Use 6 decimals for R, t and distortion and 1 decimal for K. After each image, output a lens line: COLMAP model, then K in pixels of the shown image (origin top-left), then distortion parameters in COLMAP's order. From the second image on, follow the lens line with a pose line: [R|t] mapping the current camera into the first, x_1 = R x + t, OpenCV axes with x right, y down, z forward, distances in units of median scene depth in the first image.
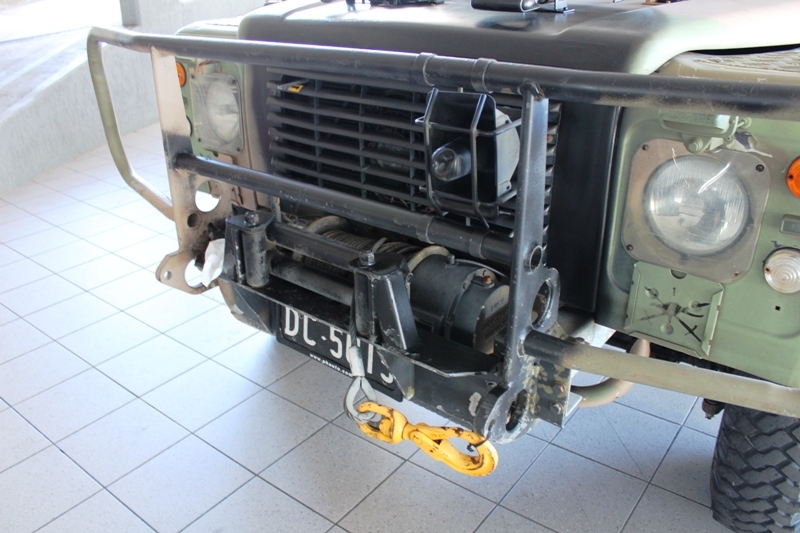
lens RADIAL K [[660.7, 0, 400.0], [0, 660.7, 266.5], [0, 0, 1]] dist [-0.186531, 0.176015]
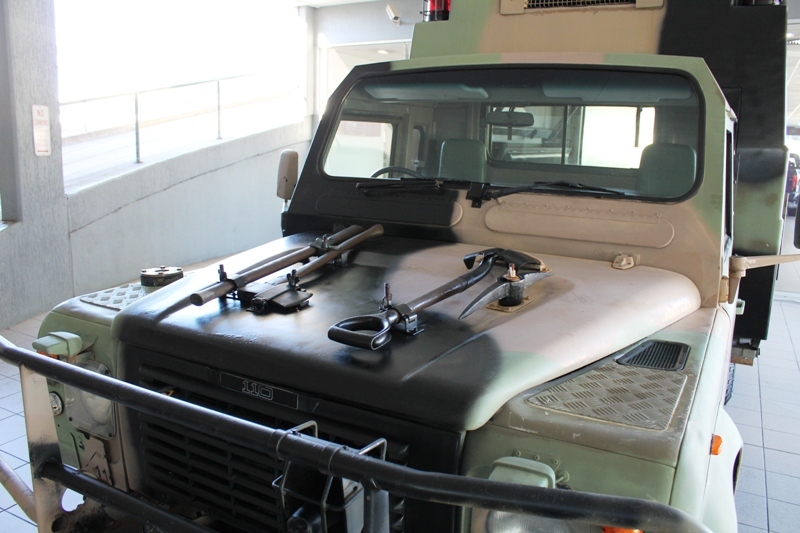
lens RADIAL K [[660.7, 0, 400.0], [0, 660.7, 266.5], [0, 0, 1]] dist [-0.186531, 0.176015]
pose [[0.986090, -0.005415, 0.166126, 0.040375], [0.044127, 0.972133, -0.230240, -0.224022], [-0.160250, 0.234368, 0.958849, -0.100630]]
